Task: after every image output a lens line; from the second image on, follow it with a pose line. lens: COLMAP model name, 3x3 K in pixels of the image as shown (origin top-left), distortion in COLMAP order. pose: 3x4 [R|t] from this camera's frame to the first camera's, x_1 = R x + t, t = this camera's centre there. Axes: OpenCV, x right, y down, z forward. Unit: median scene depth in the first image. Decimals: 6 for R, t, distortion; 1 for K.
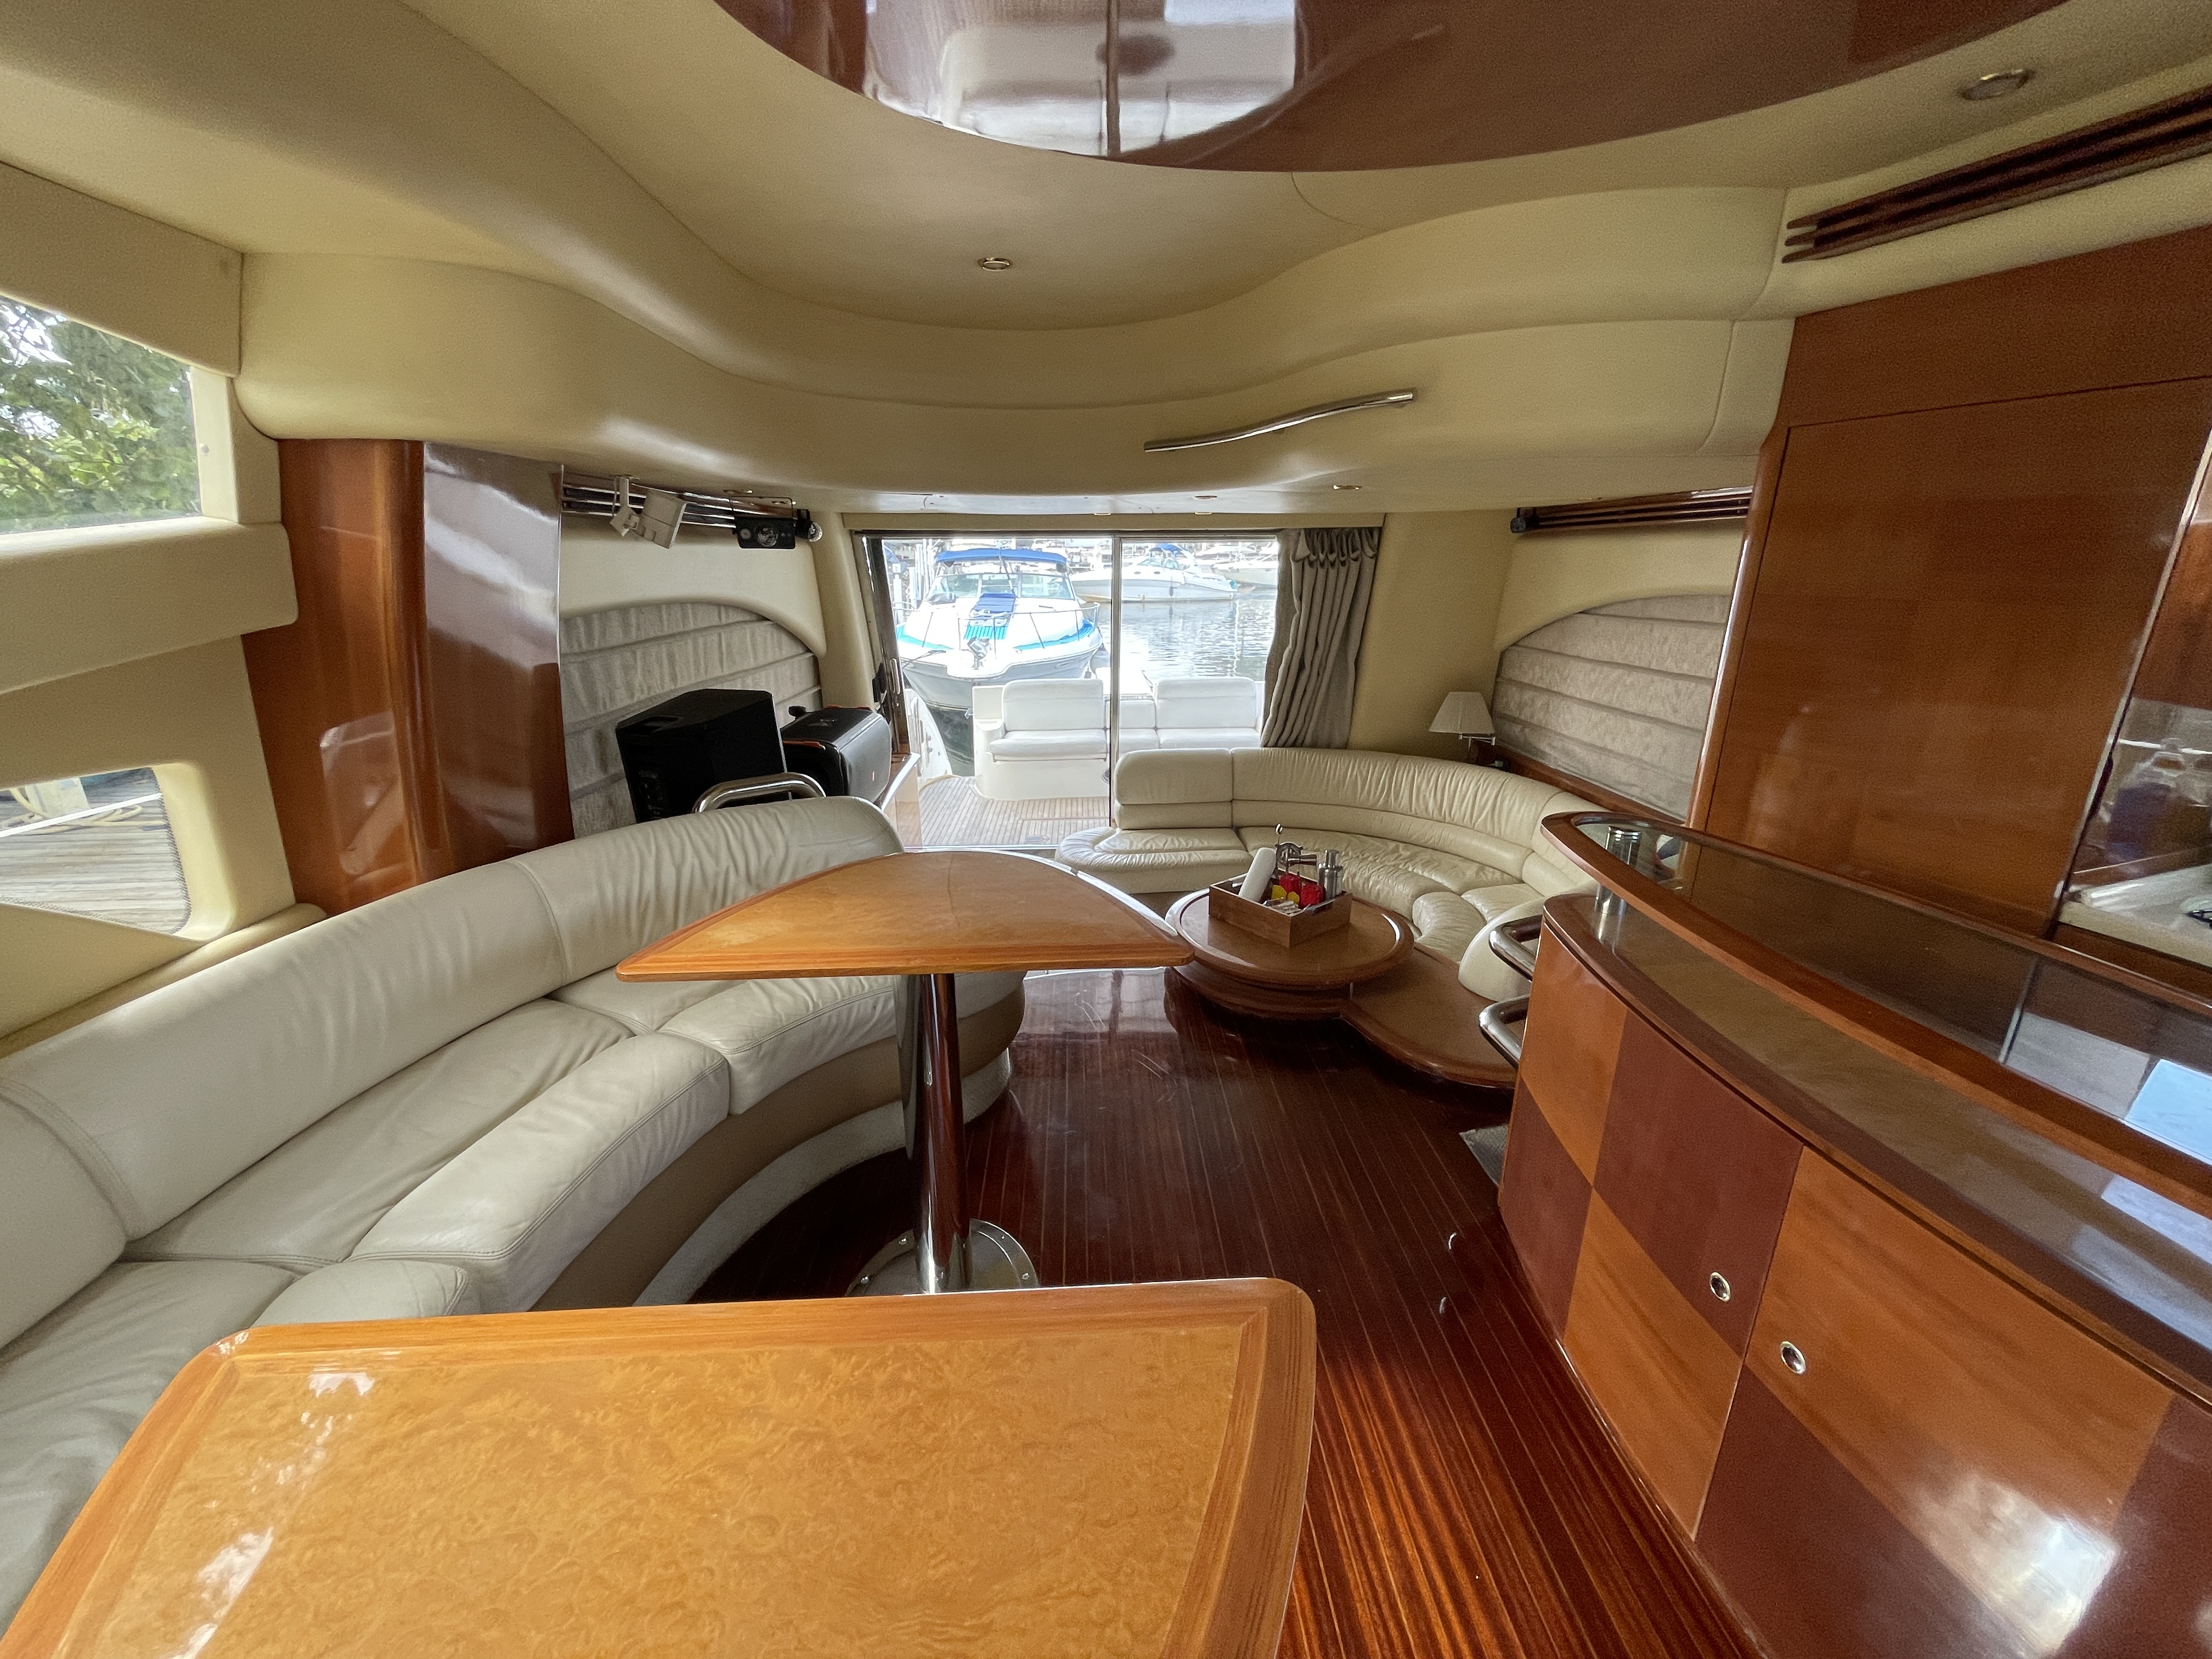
lens RADIAL K [[893.6, 0, 1102.1], [0, 893.6, 838.0], [0, 0, 1]] dist [-0.001740, 0.000198]
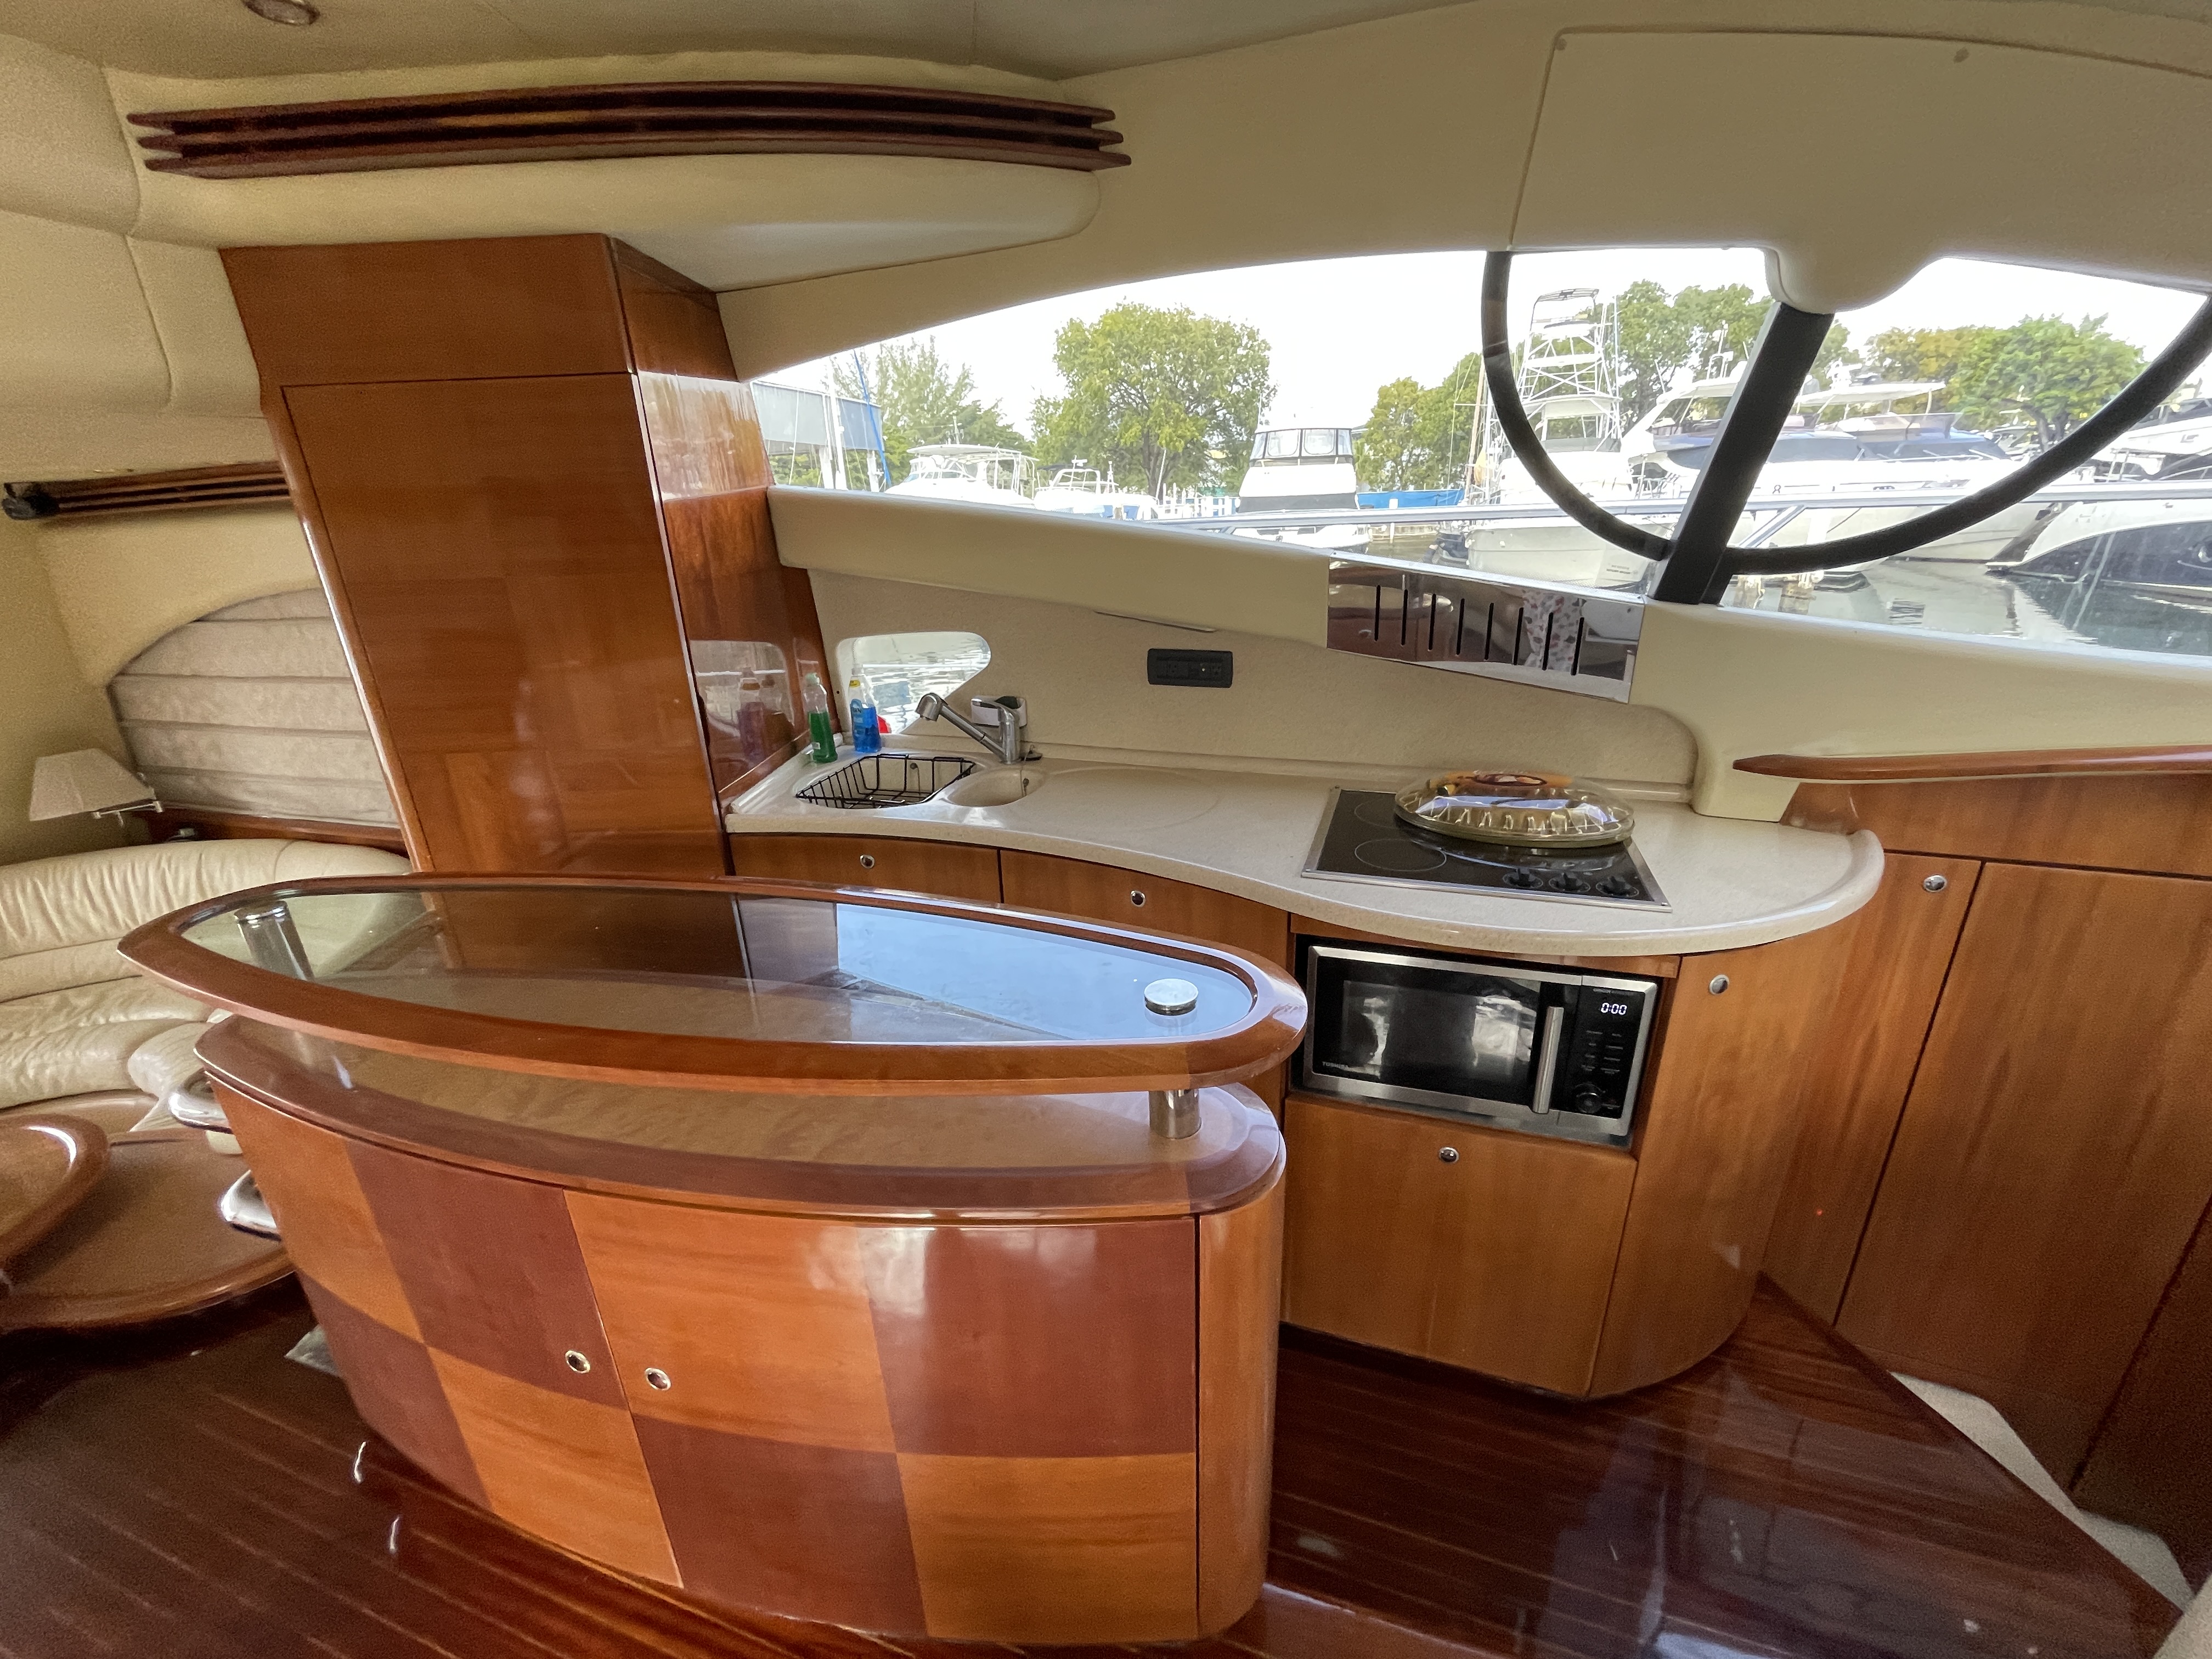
lens RADIAL K [[893.6, 0, 1102.1], [0, 893.6, 838.0], [0, 0, 1]] dist [-0.001740, 0.000198]
pose [[0.358336, -0.333487, 0.871998, 0.149662], [0.316901, 0.922017, 0.222390, -0.005901], [-0.878162, 0.196647, 0.436075, 0.025914]]
